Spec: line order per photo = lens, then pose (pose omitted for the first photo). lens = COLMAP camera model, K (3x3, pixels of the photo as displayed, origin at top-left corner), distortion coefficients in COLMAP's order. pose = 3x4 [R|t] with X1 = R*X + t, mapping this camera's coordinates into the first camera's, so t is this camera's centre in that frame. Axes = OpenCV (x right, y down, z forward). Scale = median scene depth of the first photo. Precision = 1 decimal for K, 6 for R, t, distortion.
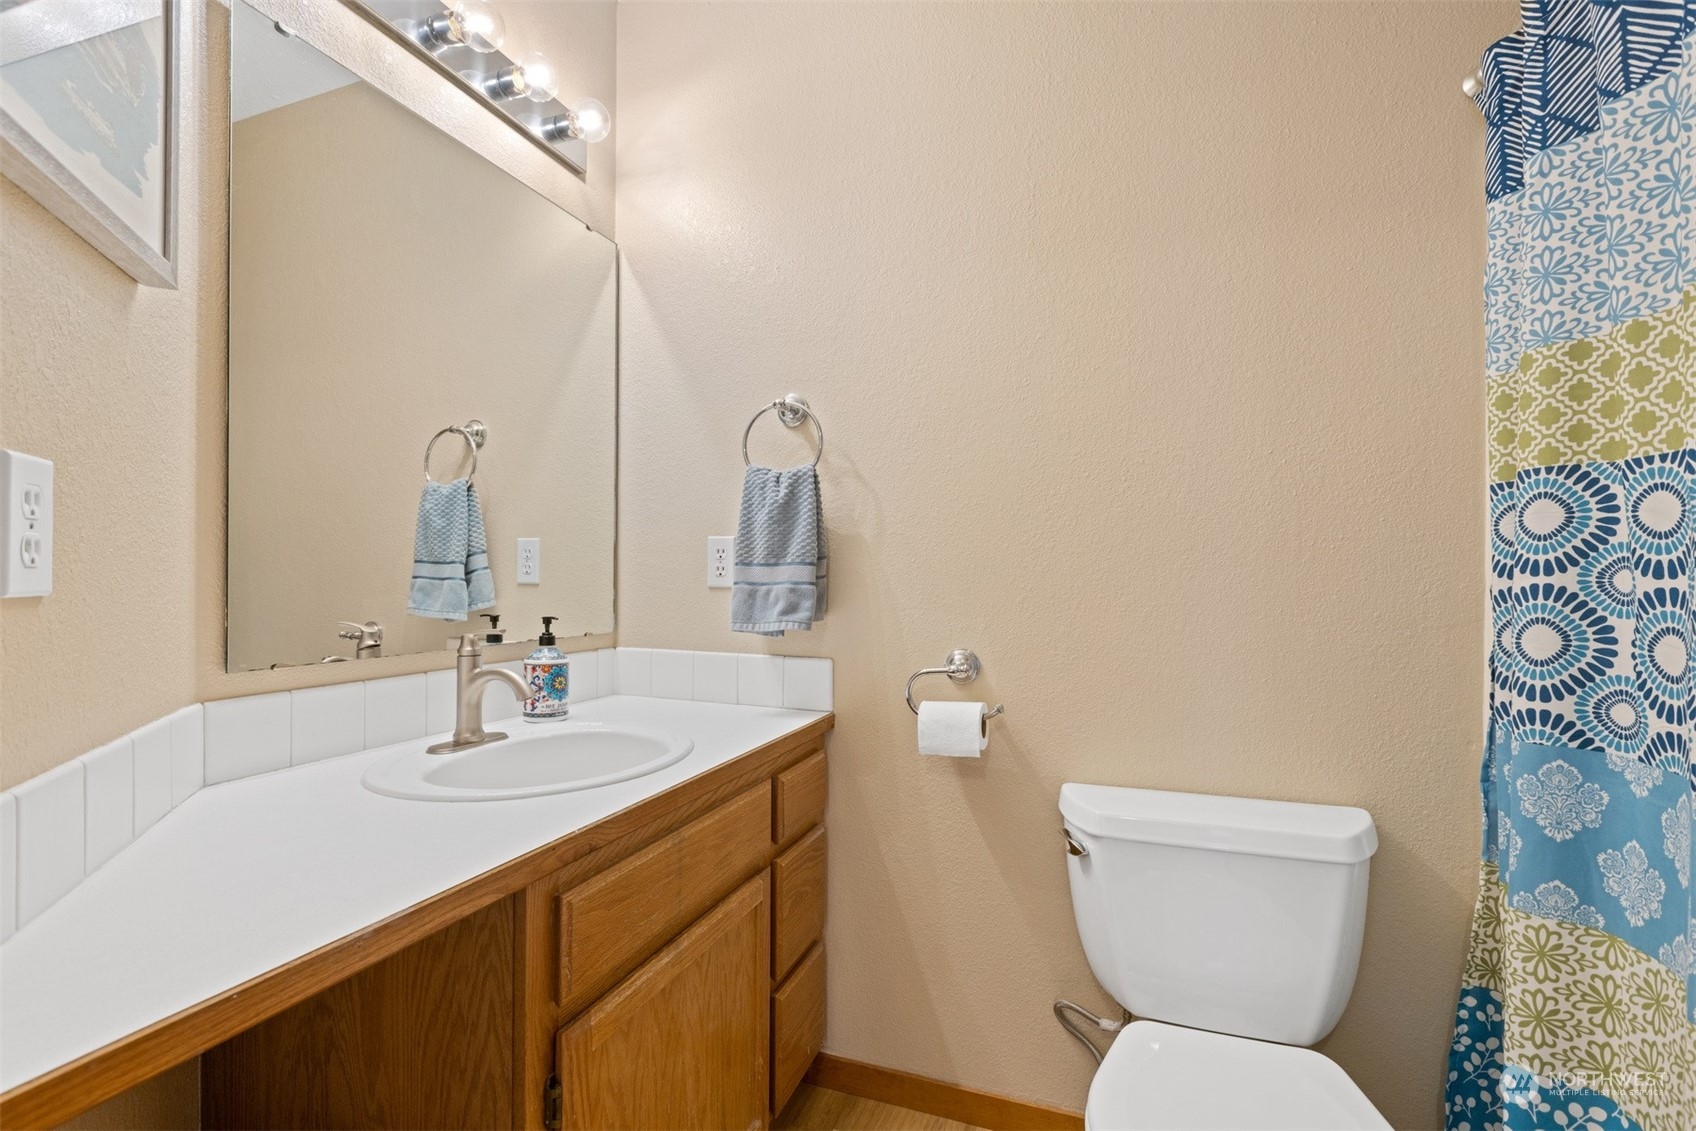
lens RADIAL K [[754.5, 0, 847.5], [0, 754.5, 577.7], [0, 0, 1]] dist [0.000040, 0.000292]
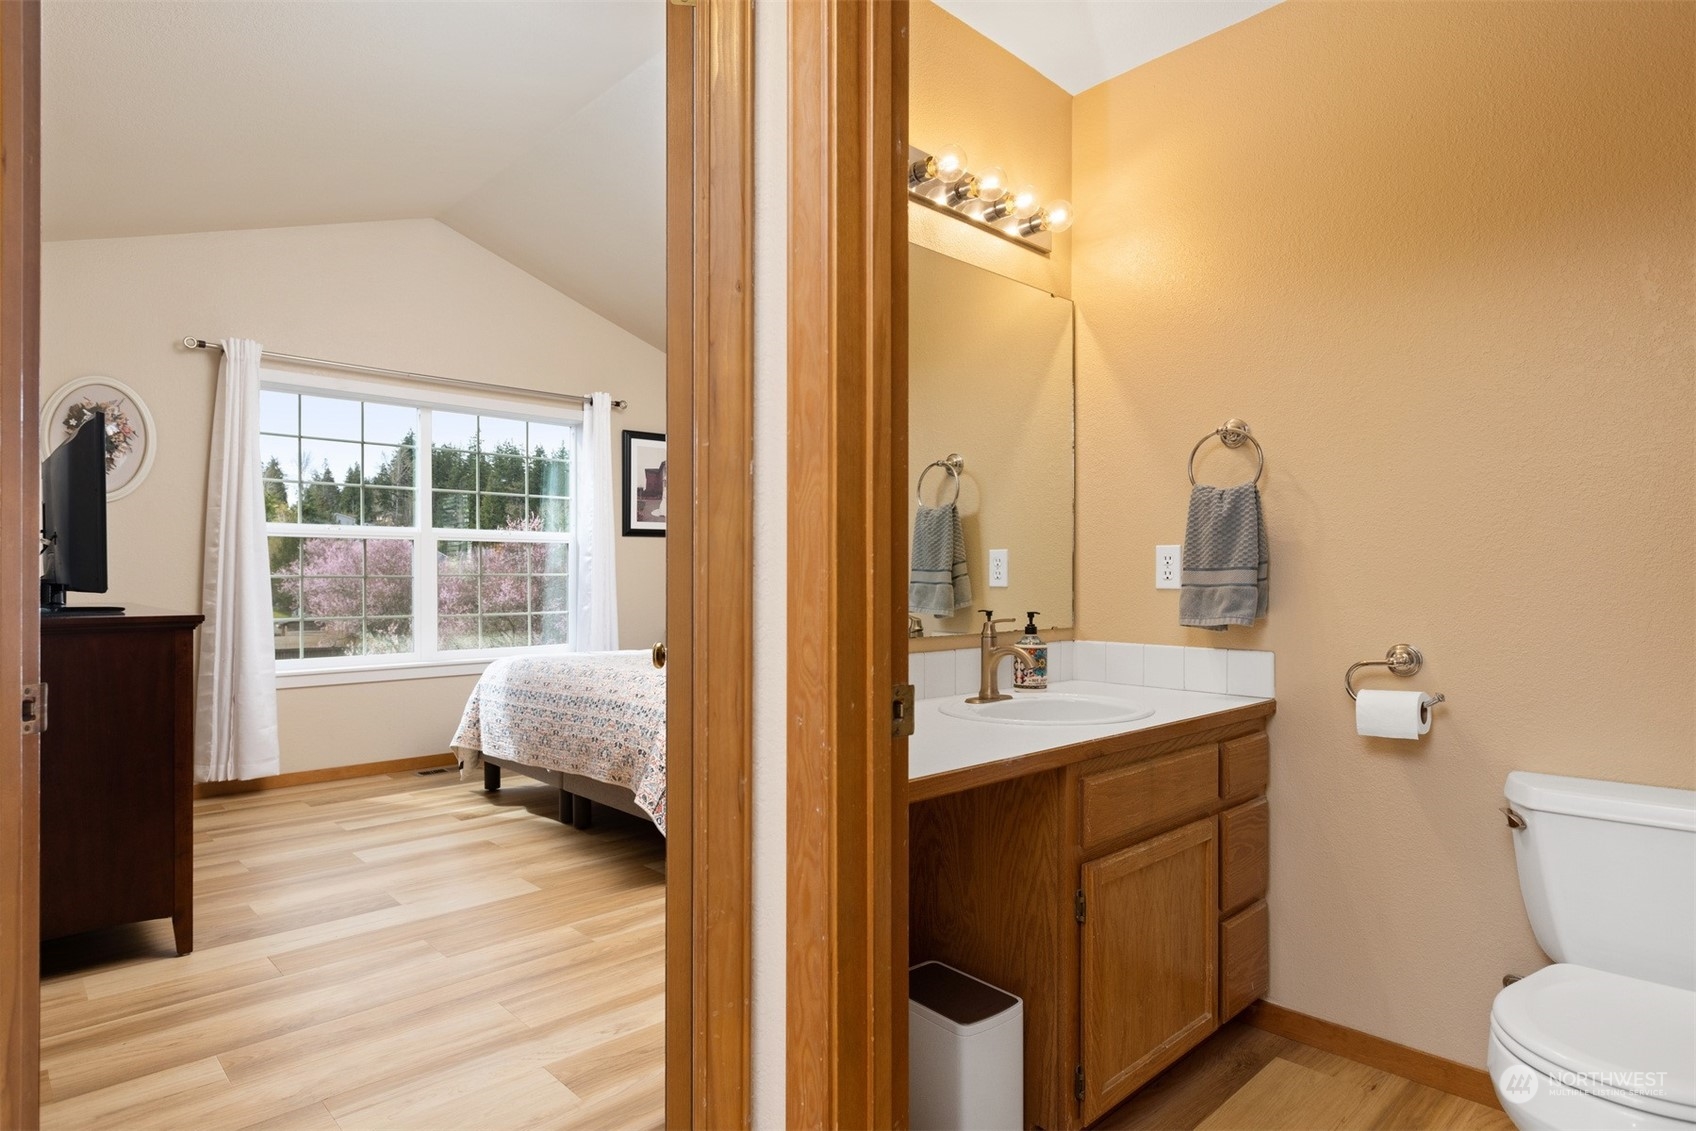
lens RADIAL K [[913.8, 0, 854.3], [0, 913.8, 588.4], [0, 0, 1]] dist [-0.000921, -0.002069]
pose [[0.896155, -0.004899, -0.443713, 0.026838], [0.008493, 0.999945, 0.006114, -0.000893], [0.443659, -0.009248, 0.896148, -0.546046]]
